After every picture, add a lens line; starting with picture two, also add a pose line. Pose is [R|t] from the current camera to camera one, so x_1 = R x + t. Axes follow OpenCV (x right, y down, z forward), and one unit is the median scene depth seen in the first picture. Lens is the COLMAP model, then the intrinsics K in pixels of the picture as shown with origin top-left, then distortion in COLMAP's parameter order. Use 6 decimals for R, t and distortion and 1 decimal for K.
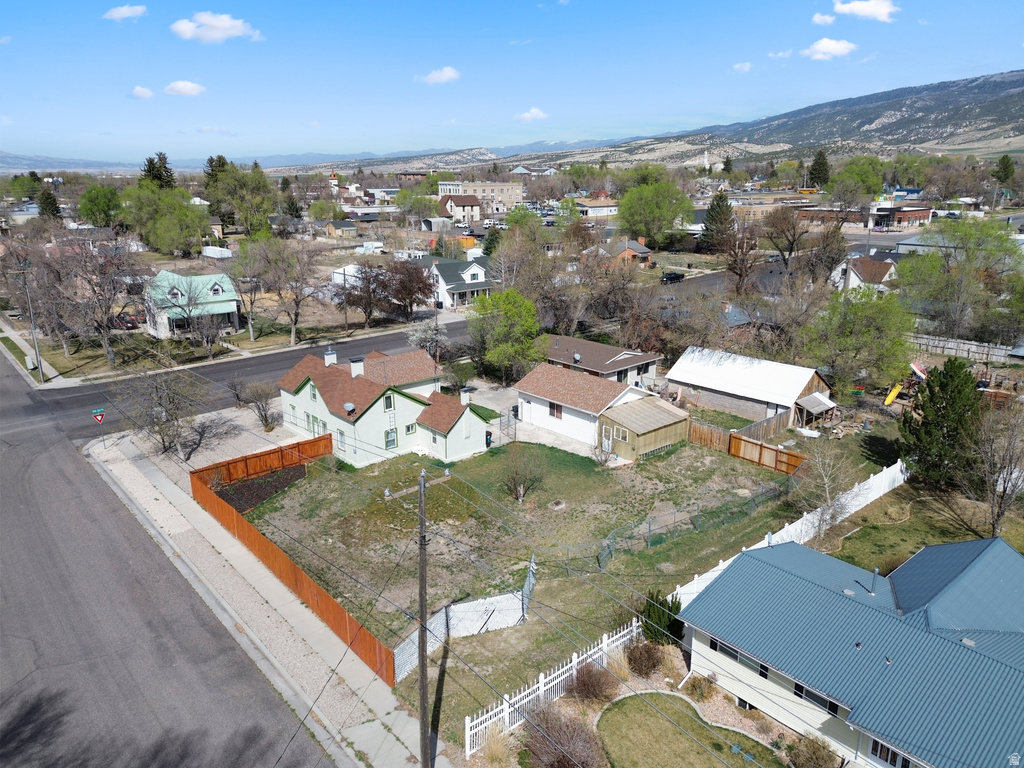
lens RADIAL K [[724.4, 0, 506.1], [0, 724.4, 376.1], [0, 0, 1]] dist [0.054220, -0.042923]
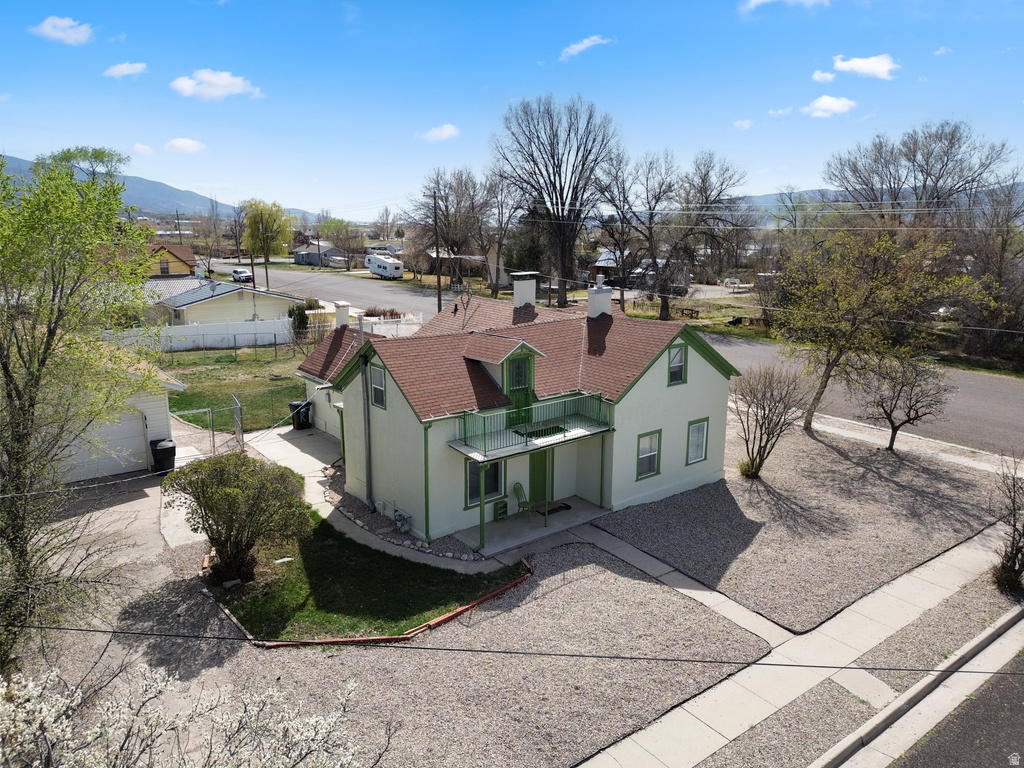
lens RADIAL K [[724.4, 0, 514.5], [0, 724.4, 376.6], [0, 0, 1]] dist [0.054220, -0.042923]
pose [[-0.998627, -0.013968, 0.050497, -0.234340], [0.010833, 0.887932, 0.459846, -0.205837], [-0.051261, 0.459762, -0.886562, 1.553547]]
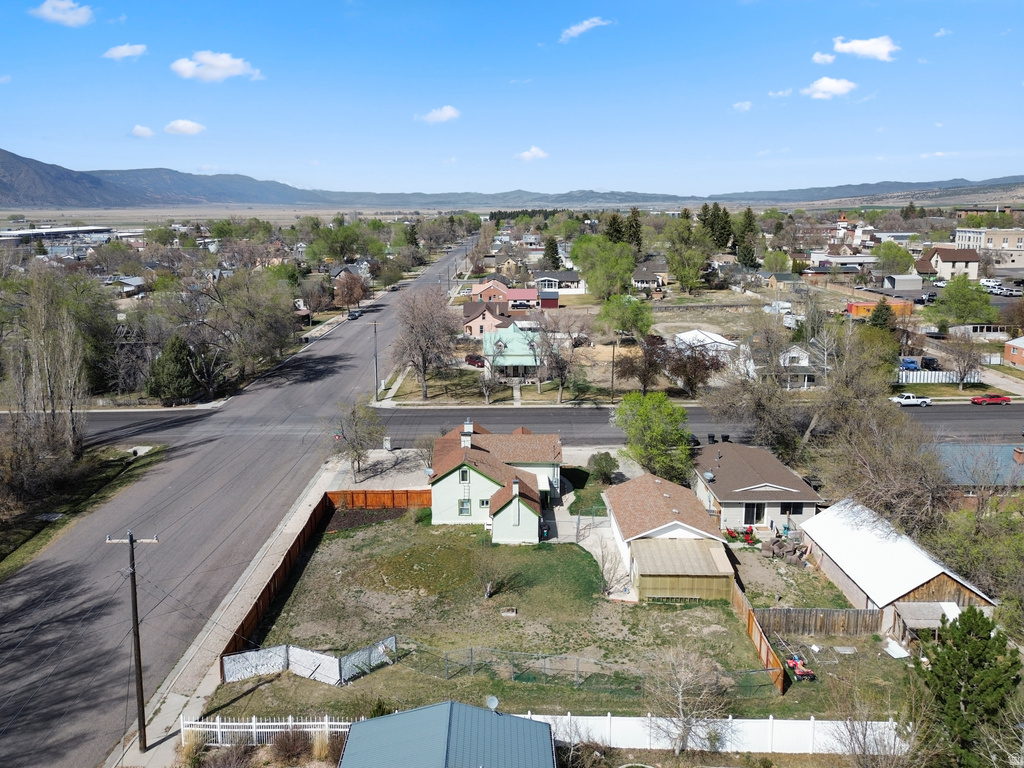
lens RADIAL K [[724.4, 0, 485.1], [0, 724.4, 375.2], [0, 0, 1]] dist [0.054220, -0.042923]
pose [[0.743437, 0.149697, -0.651837, 0.594299], [-0.177680, 0.983813, 0.023289, -0.155926], [0.644772, 0.098504, 0.758001, 0.120860]]
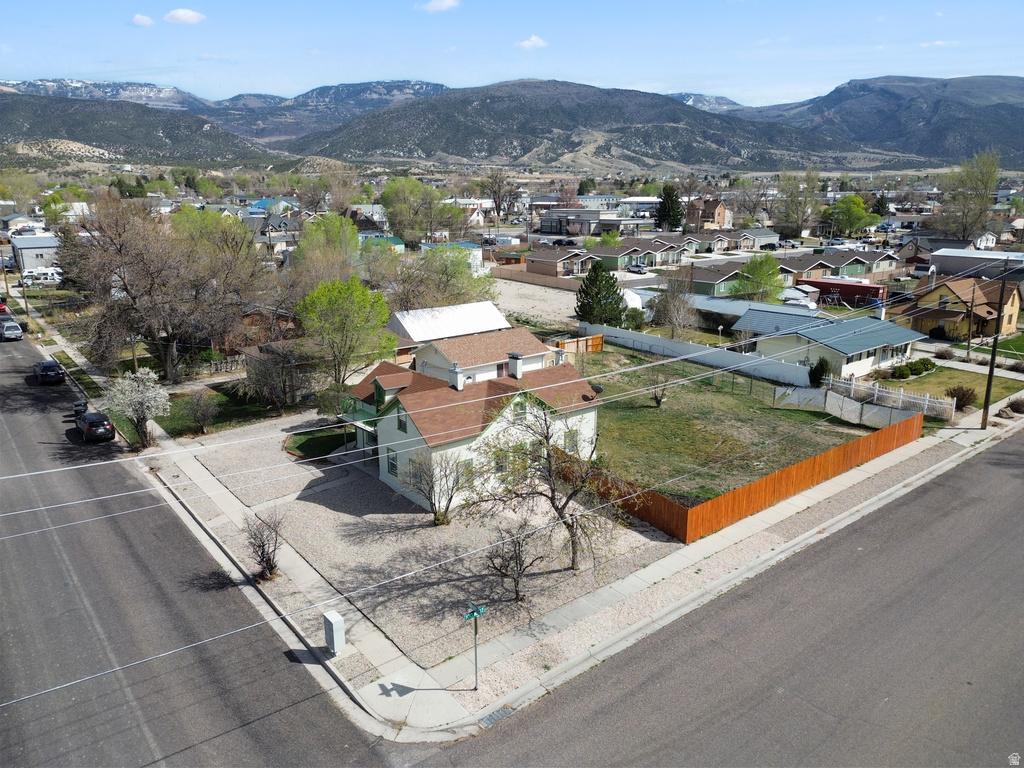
lens RADIAL K [[724.4, 0, 508.5], [0, 724.4, 385.4], [0, 0, 1]] dist [0.054220, -0.042923]
pose [[0.036796, -0.252930, 0.966785, -1.005800], [0.272993, 0.933186, 0.233750, -0.183425], [-0.961312, 0.255324, 0.103385, 0.968045]]
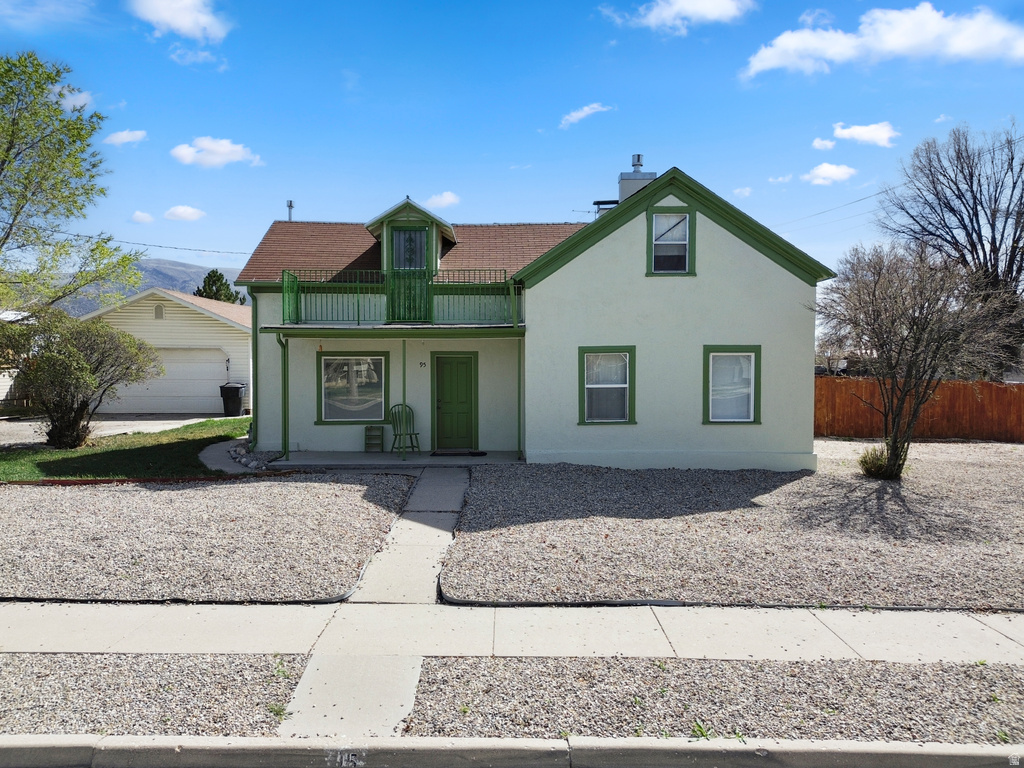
lens RADIAL K [[724.4, 0, 508.7], [0, 724.4, 387.0], [0, 0, 1]] dist [0.054220, -0.042923]
pose [[-0.758189, -0.019037, 0.651757, -0.438130], [0.176175, 0.956415, 0.232879, -0.031631], [-0.627784, 0.291390, -0.721789, 1.400021]]
